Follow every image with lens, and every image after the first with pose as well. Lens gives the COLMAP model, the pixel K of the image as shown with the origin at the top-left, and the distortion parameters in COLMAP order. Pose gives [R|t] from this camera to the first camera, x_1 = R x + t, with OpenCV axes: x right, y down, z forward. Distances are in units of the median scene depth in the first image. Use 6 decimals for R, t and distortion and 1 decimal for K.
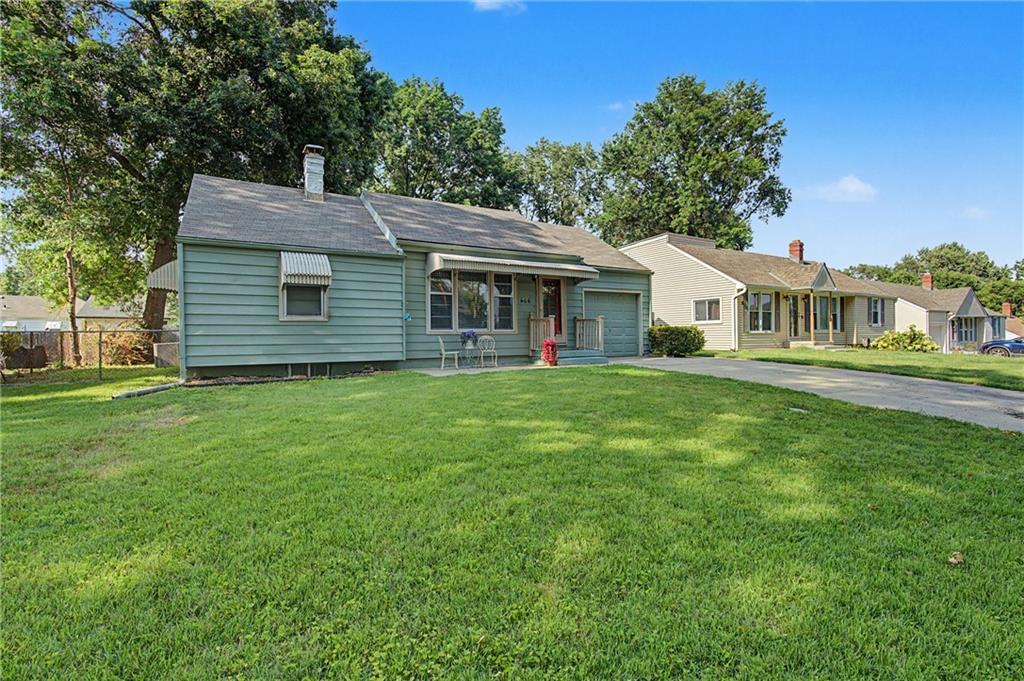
lens RADIAL K [[459.0, 0, 516.3], [0, 459.0, 338.1], [0, 0, 1]] dist [-0.009729, -0.000168]
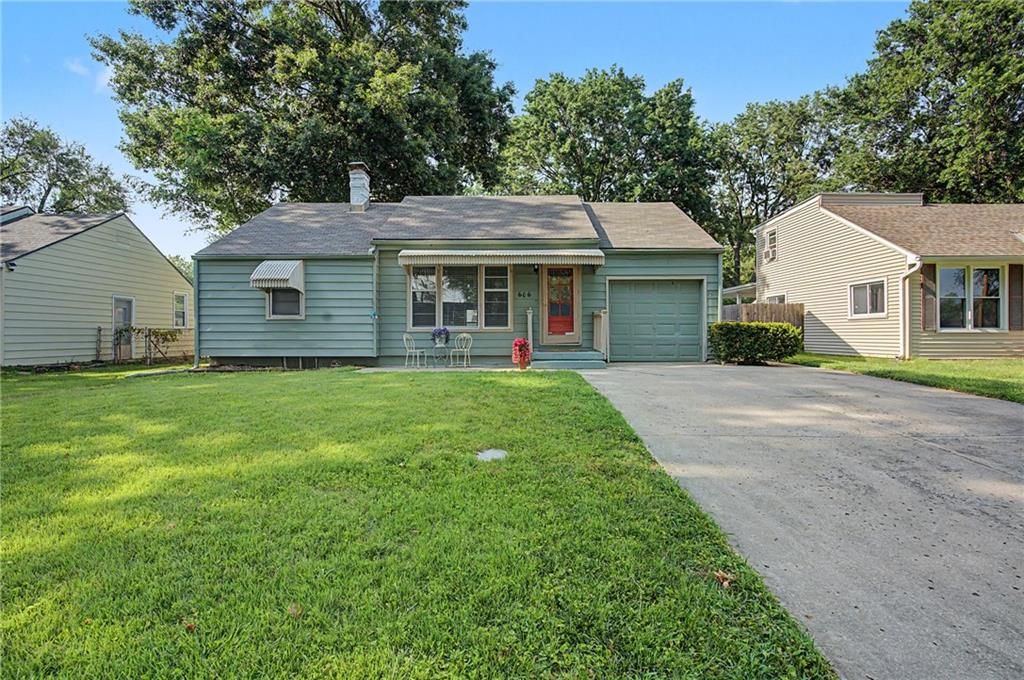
lens RADIAL K [[459.0, 0, 512.8], [0, 459.0, 336.9], [0, 0, 1]] dist [-0.009729, -0.000168]
pose [[0.867041, 0.011171, -0.498111, 0.424117], [-0.008693, 0.999936, 0.007293, -0.005413], [0.498160, -0.001994, 0.867083, 0.207115]]
